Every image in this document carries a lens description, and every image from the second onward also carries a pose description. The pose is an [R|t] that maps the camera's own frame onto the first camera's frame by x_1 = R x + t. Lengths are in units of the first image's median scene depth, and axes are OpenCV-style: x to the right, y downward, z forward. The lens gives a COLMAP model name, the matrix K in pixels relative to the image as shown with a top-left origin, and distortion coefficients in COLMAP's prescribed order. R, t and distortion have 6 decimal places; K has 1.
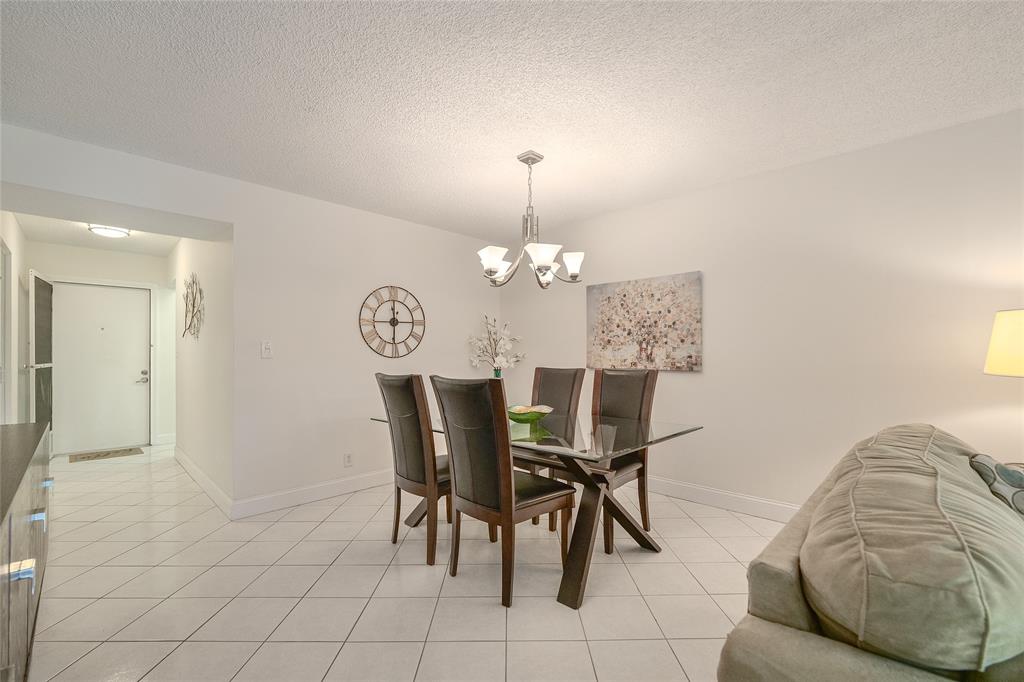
lens RADIAL K [[448.3, 0, 512.2], [0, 448.3, 346.1], [0, 0, 1]] dist [-0.010764, 0.000113]
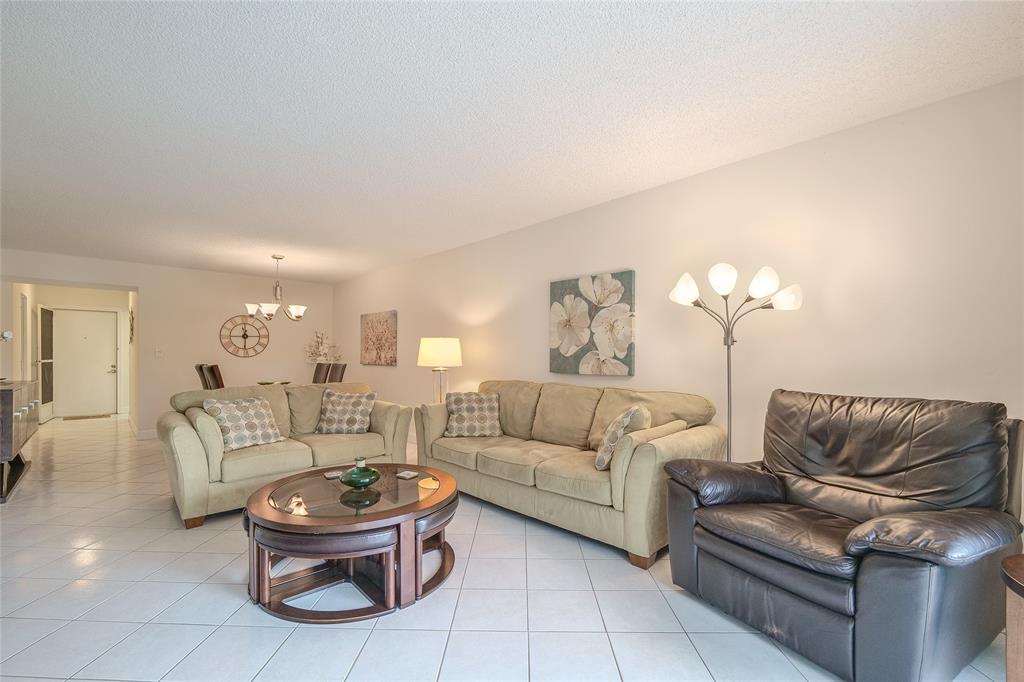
lens RADIAL K [[448.3, 0, 511.5], [0, 448.3, 351.0], [0, 0, 1]] dist [-0.010764, 0.000113]
pose [[0.999774, 0.004966, -0.020676, 0.758522], [-0.004807, 0.999958, 0.007748, -0.015023], [0.020713, -0.007647, 0.999756, -0.658354]]
